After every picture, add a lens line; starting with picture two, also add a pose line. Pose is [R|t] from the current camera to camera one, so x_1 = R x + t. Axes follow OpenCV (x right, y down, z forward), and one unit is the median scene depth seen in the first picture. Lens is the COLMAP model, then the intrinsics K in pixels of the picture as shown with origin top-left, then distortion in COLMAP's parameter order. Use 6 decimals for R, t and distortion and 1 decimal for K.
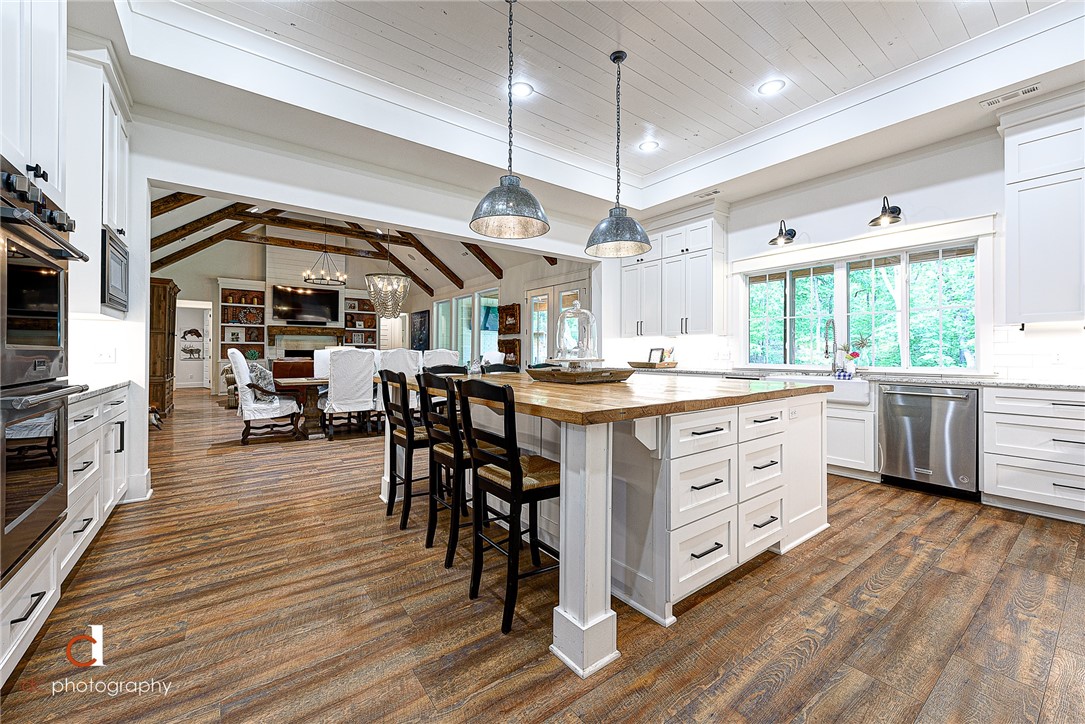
lens RADIAL K [[424.5, 0, 542.5], [0, 424.5, 350.9], [0, 0, 1]] dist [0.011564, -0.002176]
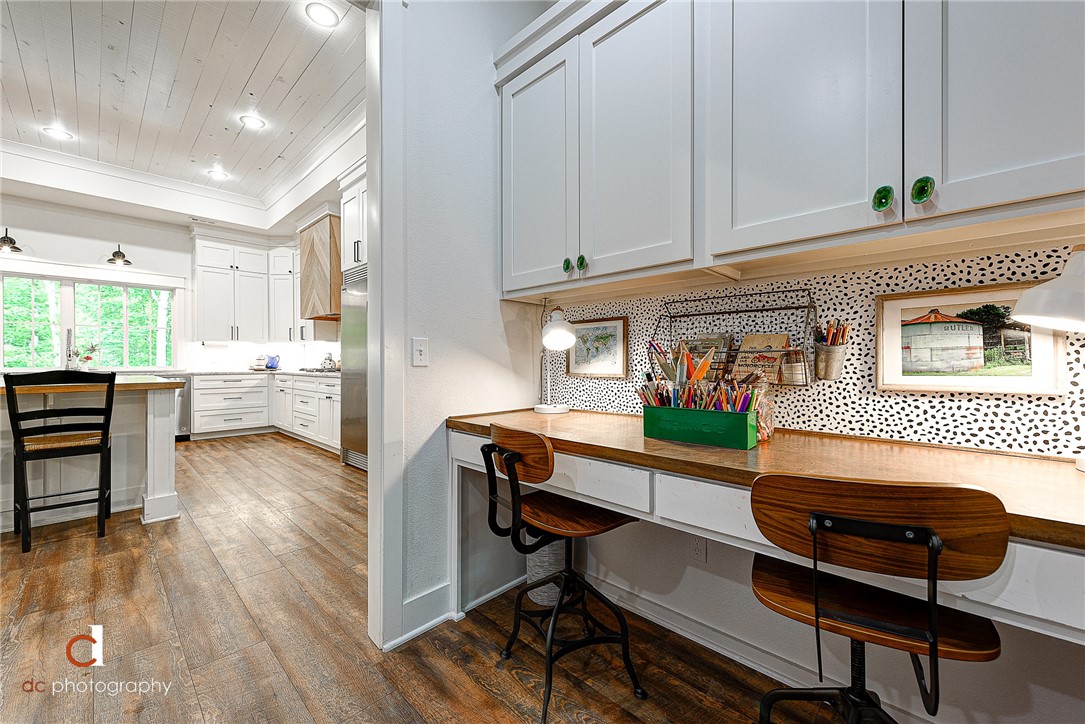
lens RADIAL K [[424.5, 0, 537.3], [0, 424.5, 360.6], [0, 0, 1]] dist [0.011564, -0.002176]
pose [[-0.160408, 0.000461, 0.987051, -0.316545], [-0.000255, 1.000000, -0.000509, 0.007094], [-0.987051, -0.000333, -0.160408, -0.046532]]
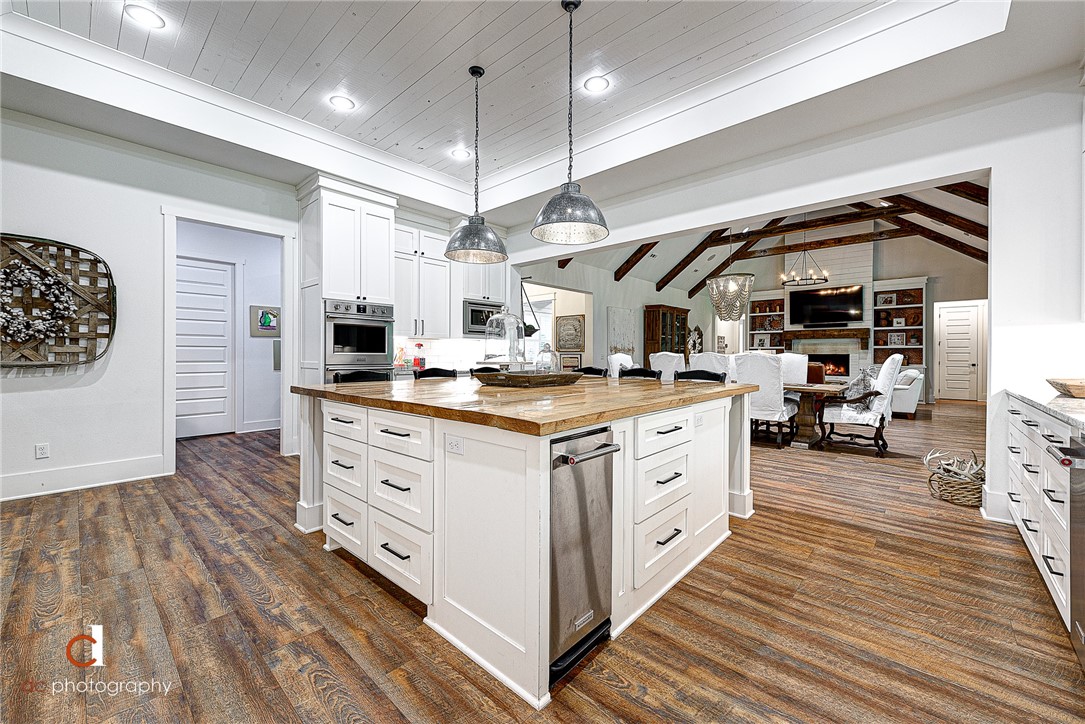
lens RADIAL K [[424.5, 0, 540.5], [0, 424.5, 357.9], [0, 0, 1]] dist [0.011564, -0.002176]
pose [[0.189617, 0.004211, -0.981849, 0.324732], [0.001427, 0.999989, 0.004564, 0.001528], [0.981857, -0.002267, 0.189609, 0.257049]]
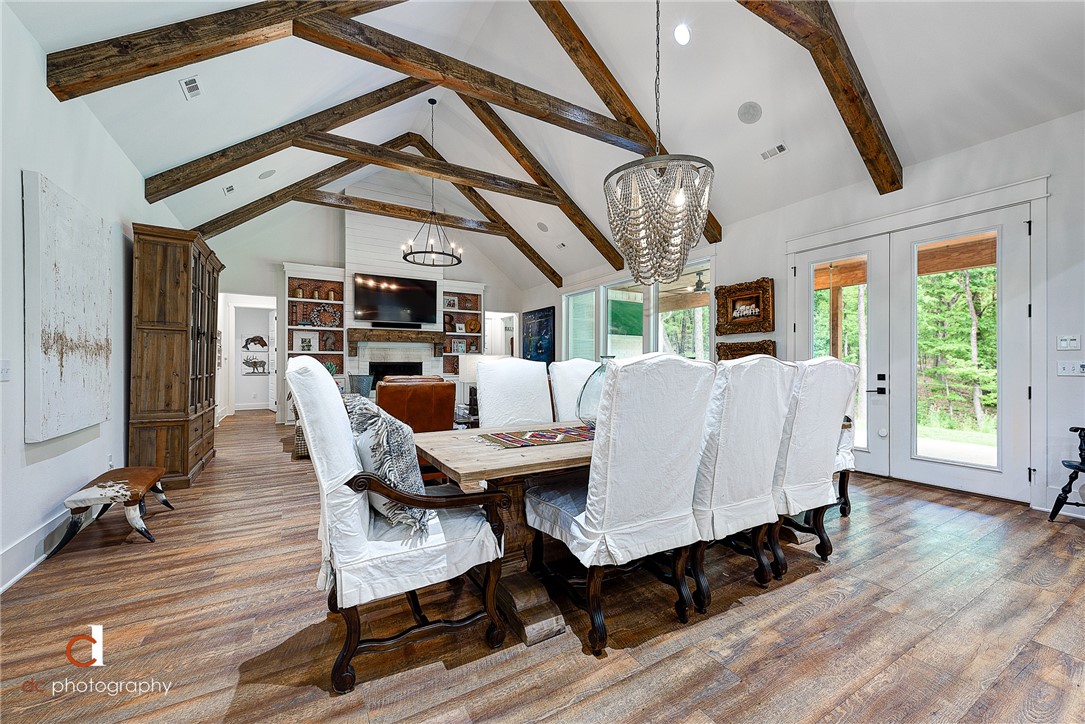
lens RADIAL K [[424.5, 0, 548.9], [0, 424.5, 364.3], [0, 0, 1]] dist [0.011564, -0.002176]
pose [[0.994493, -0.003287, -0.104752, -0.273456], [0.003772, 0.999983, 0.004431, -0.000100], [0.104736, -0.004801, 0.994488, 0.377298]]
